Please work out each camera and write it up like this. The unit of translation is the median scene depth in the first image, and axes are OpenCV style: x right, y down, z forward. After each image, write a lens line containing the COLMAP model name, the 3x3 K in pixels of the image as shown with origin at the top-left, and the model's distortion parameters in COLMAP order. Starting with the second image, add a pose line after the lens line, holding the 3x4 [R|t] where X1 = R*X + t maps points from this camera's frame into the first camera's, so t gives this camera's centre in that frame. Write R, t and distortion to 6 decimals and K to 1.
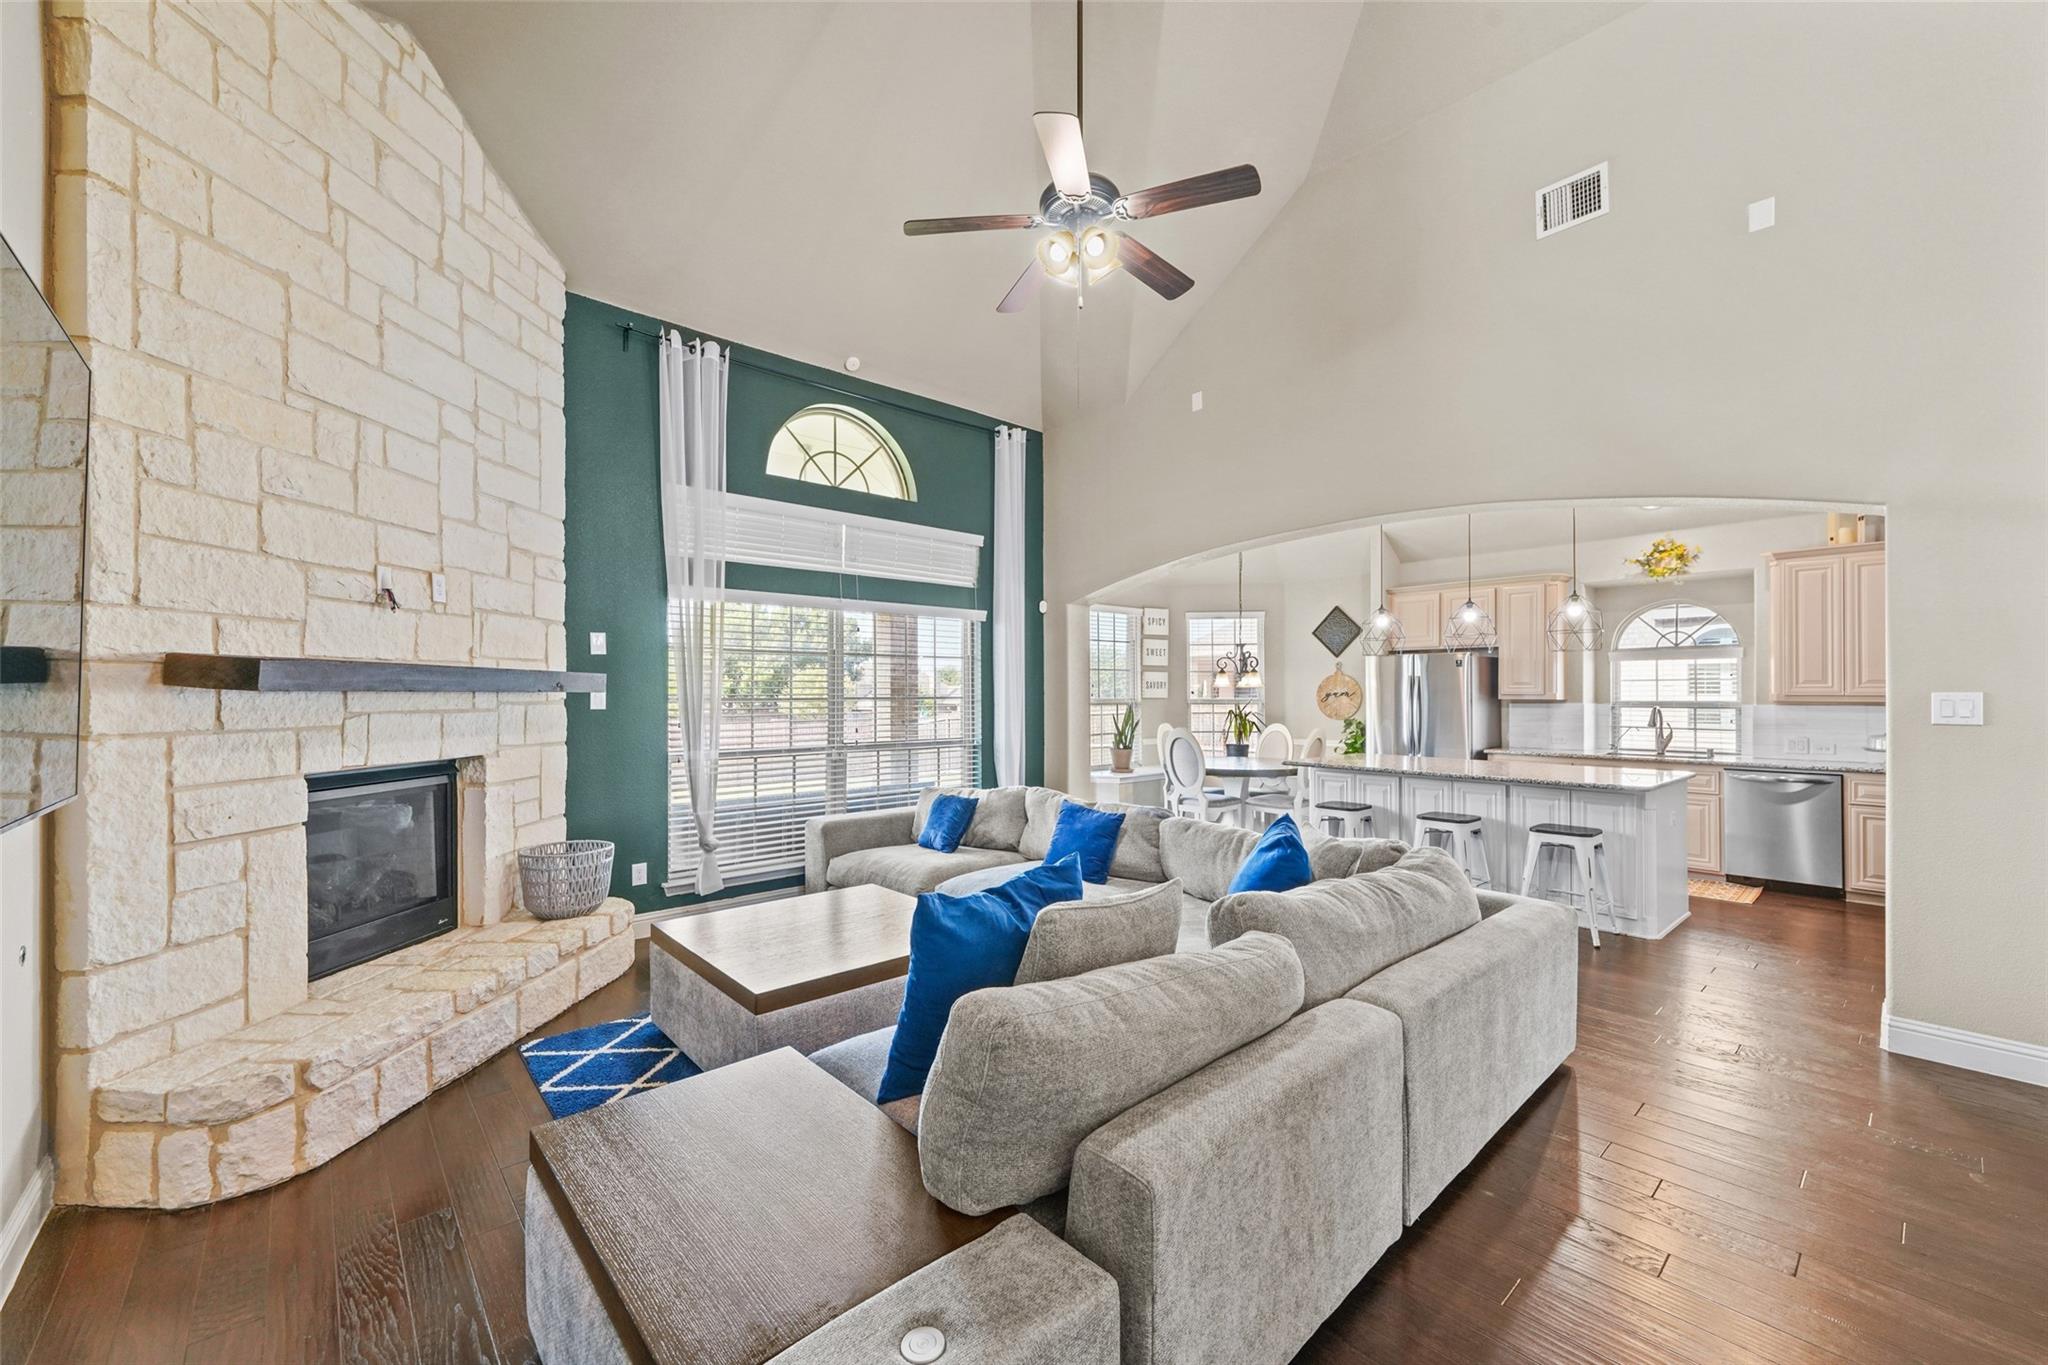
lens RADIAL K [[810.5, 0, 1012.5], [0, 810.5, 686.2], [0, 0, 1]] dist [0.004943, -0.000205]
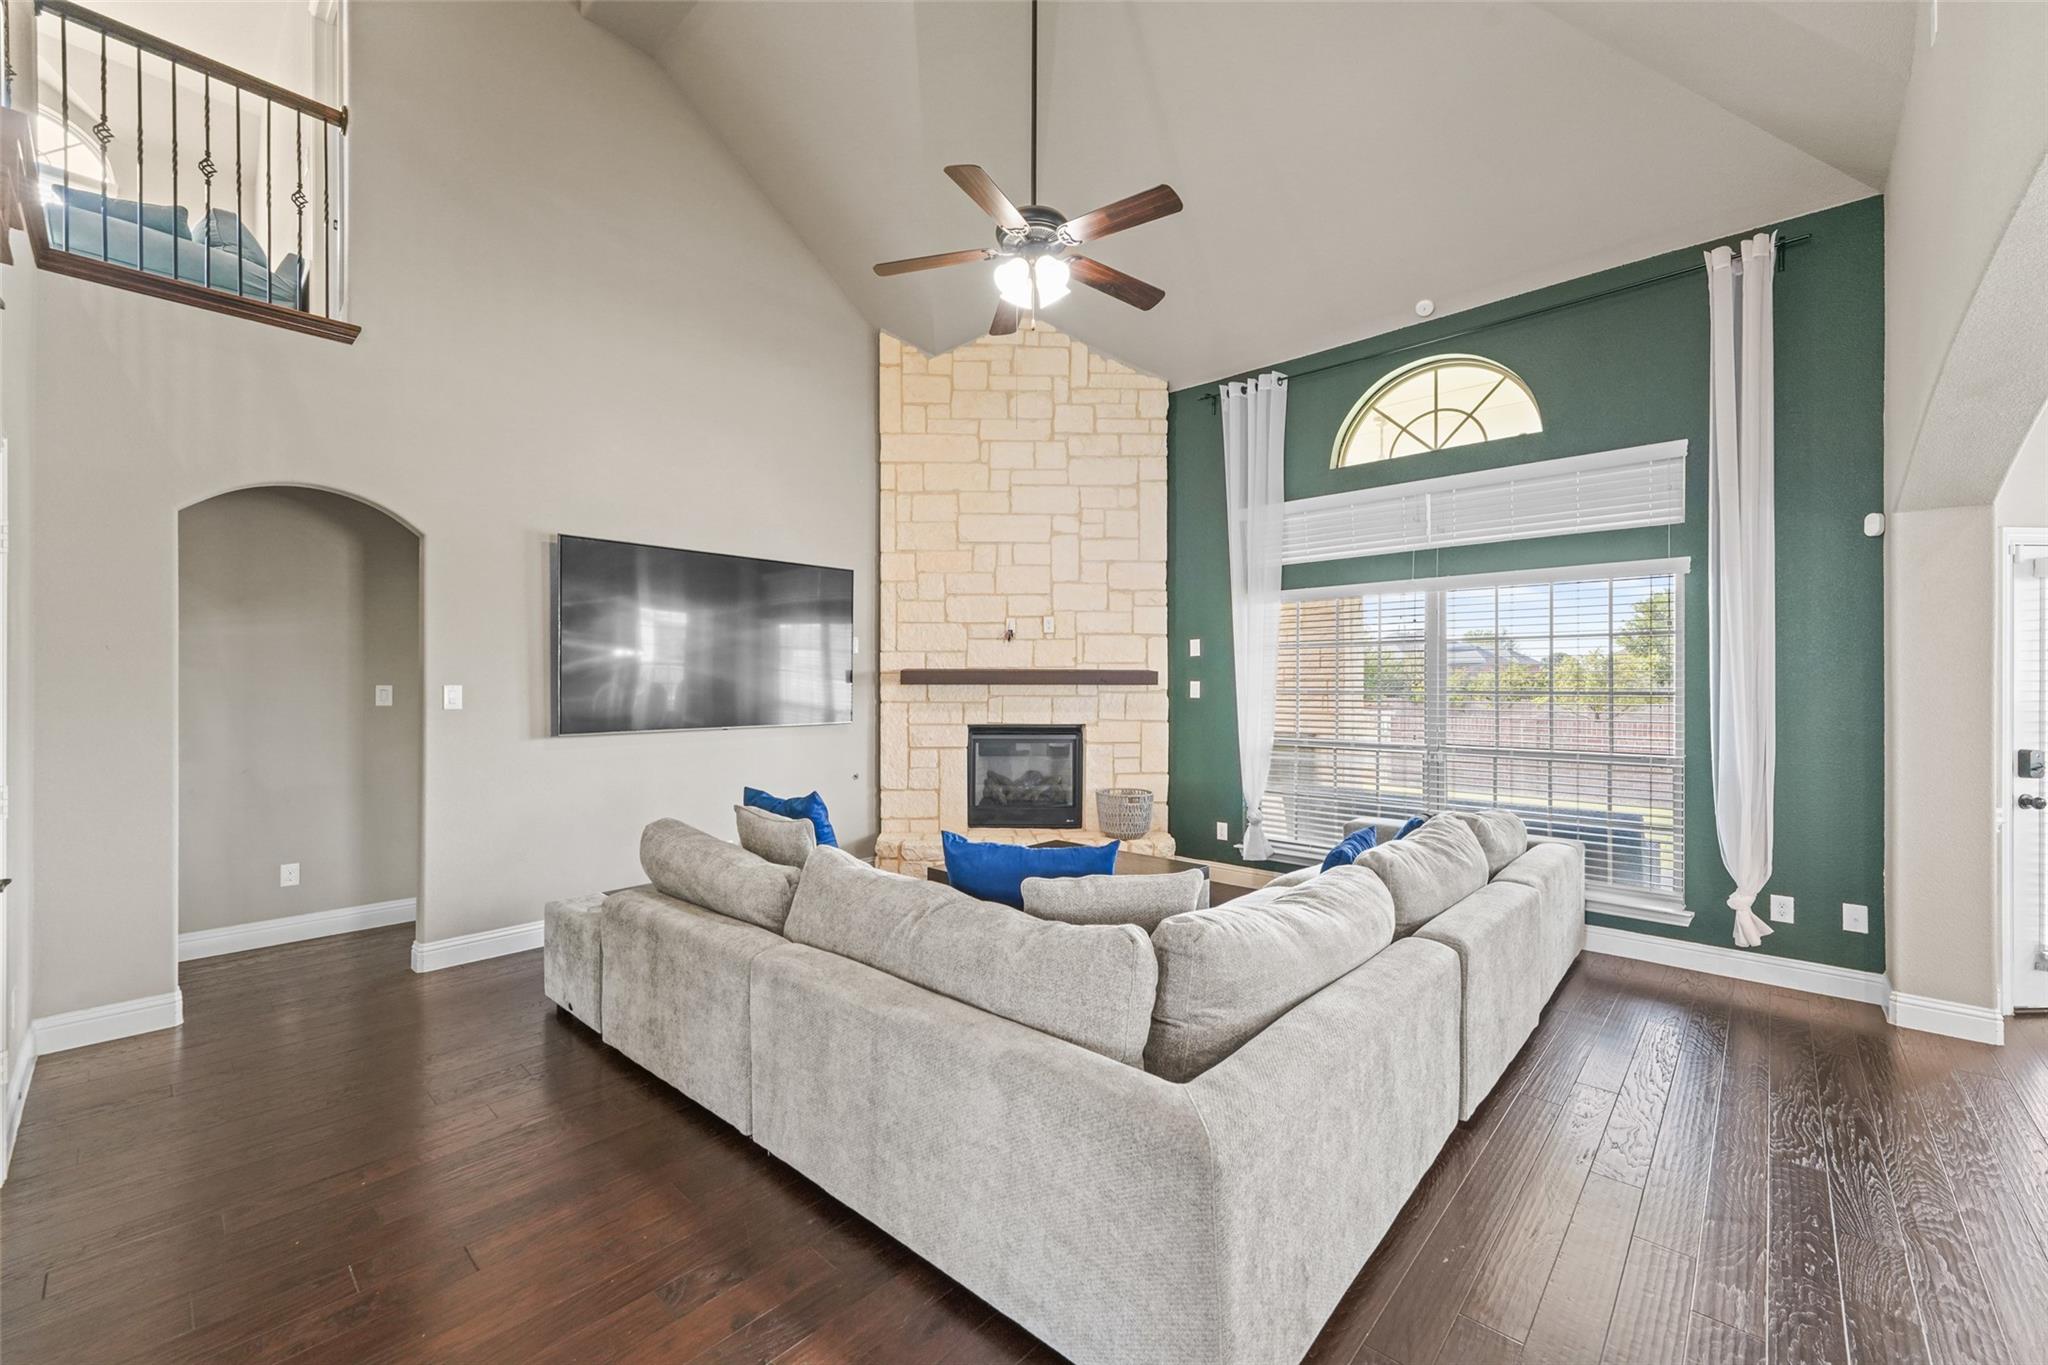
lens RADIAL K [[810.5, 0, 1016.3], [0, 810.5, 686.2], [0, 0, 1]] dist [0.004943, -0.000205]
pose [[0.102981, 0.006109, -0.994665, 0.619145], [0.009150, 0.999933, 0.007088, -0.001594], [0.994641, -0.009832, 0.102918, 0.464220]]
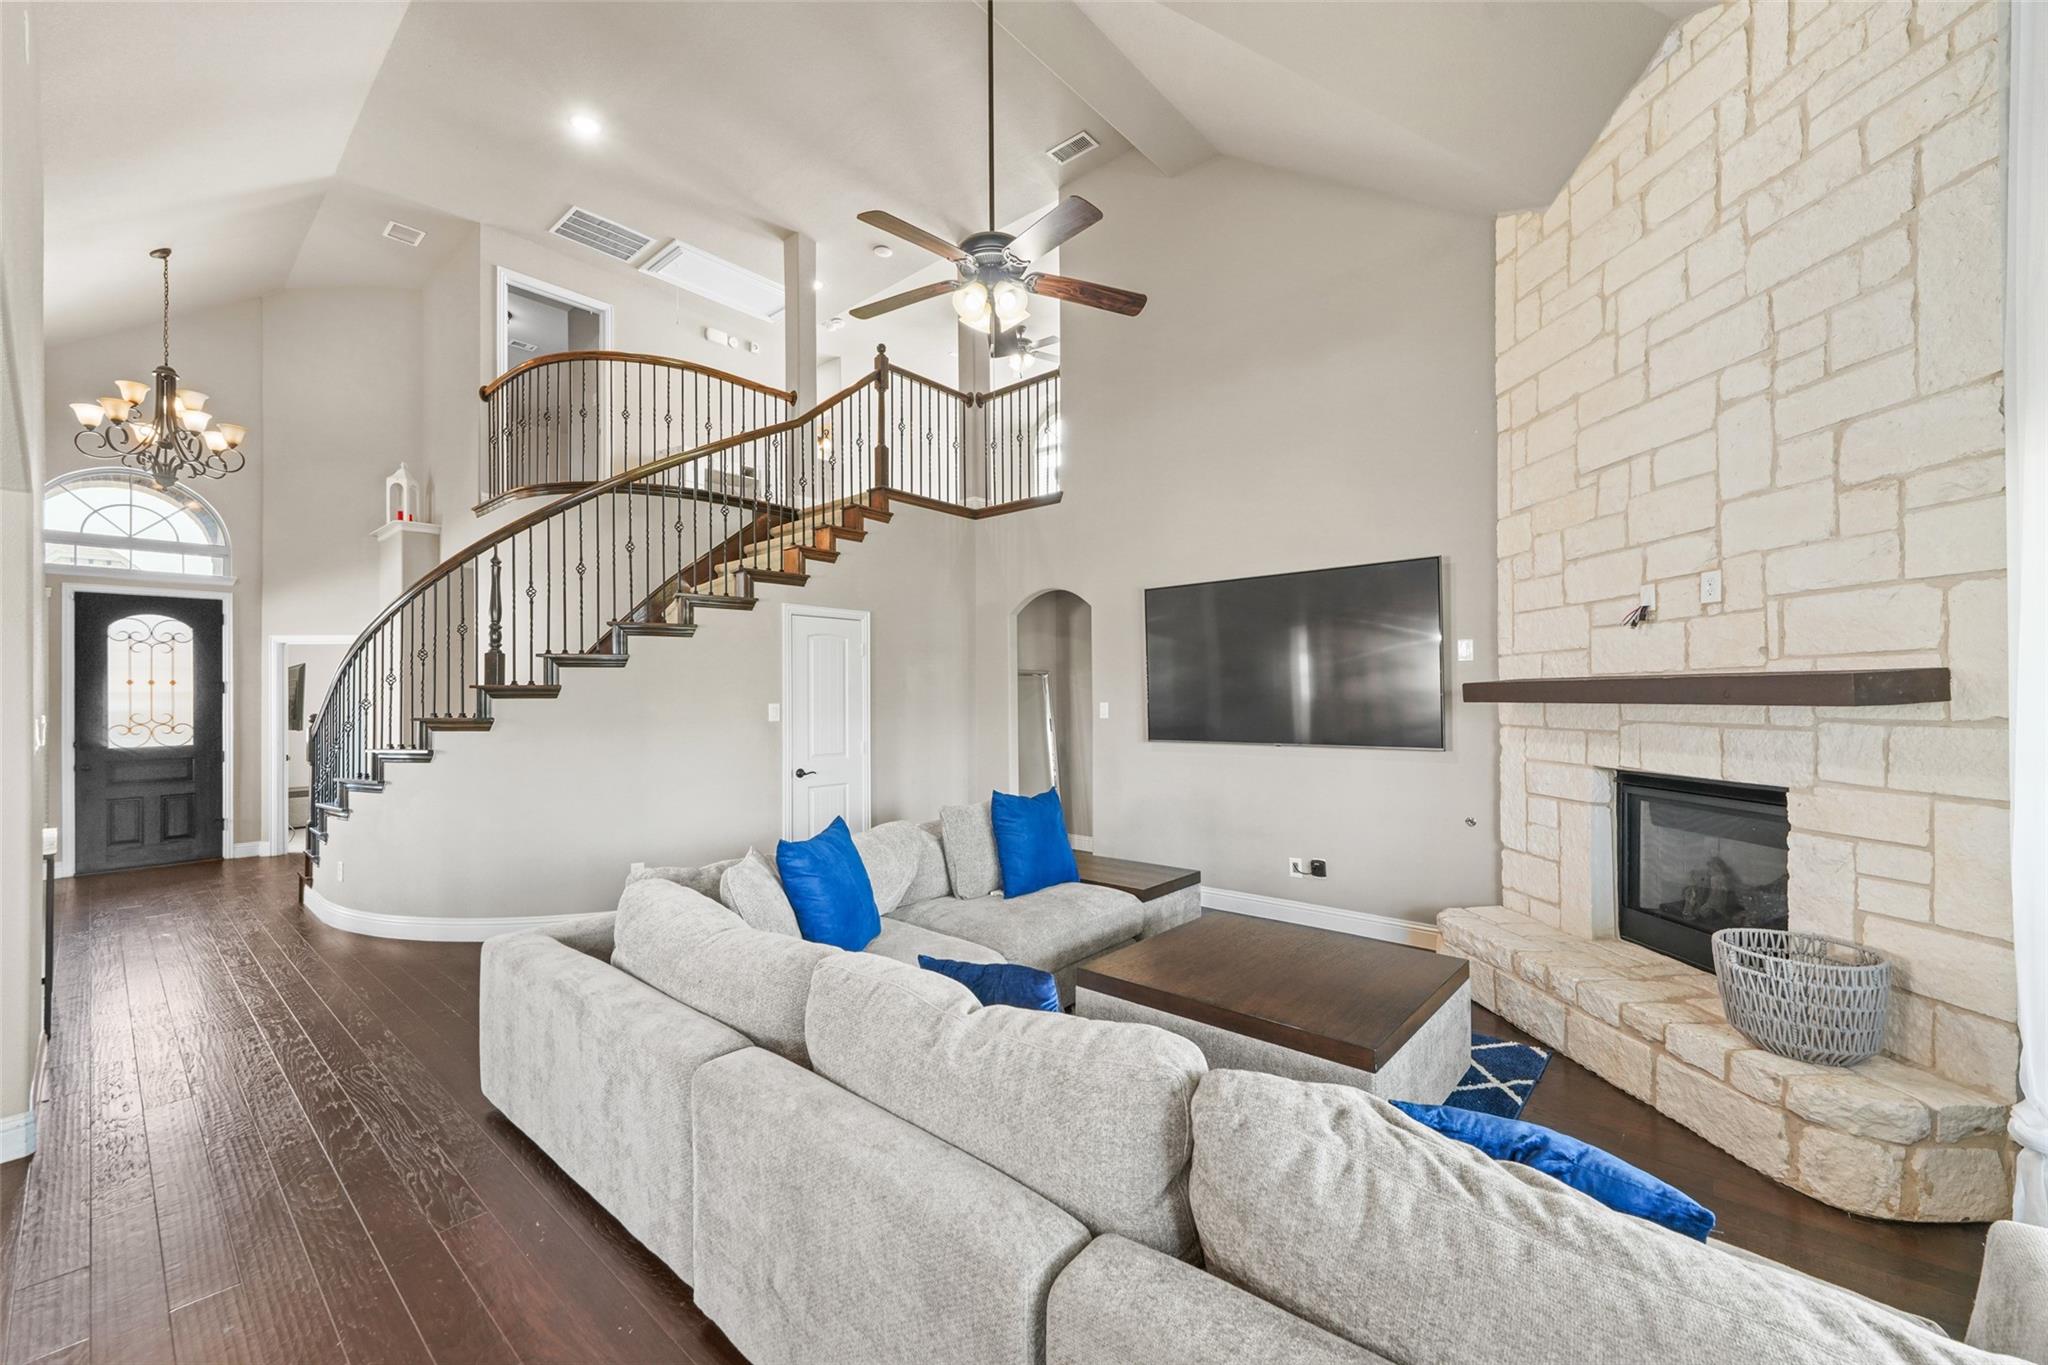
lens RADIAL K [[810.5, 0, 1017.5], [0, 810.5, 688.7], [0, 0, 1]] dist [0.004943, -0.000205]
pose [[-0.990985, 0.008943, -0.133675, 0.105410], [0.011754, 0.999726, -0.020254, 0.000101], [0.133457, -0.021642, -0.990818, 1.099633]]
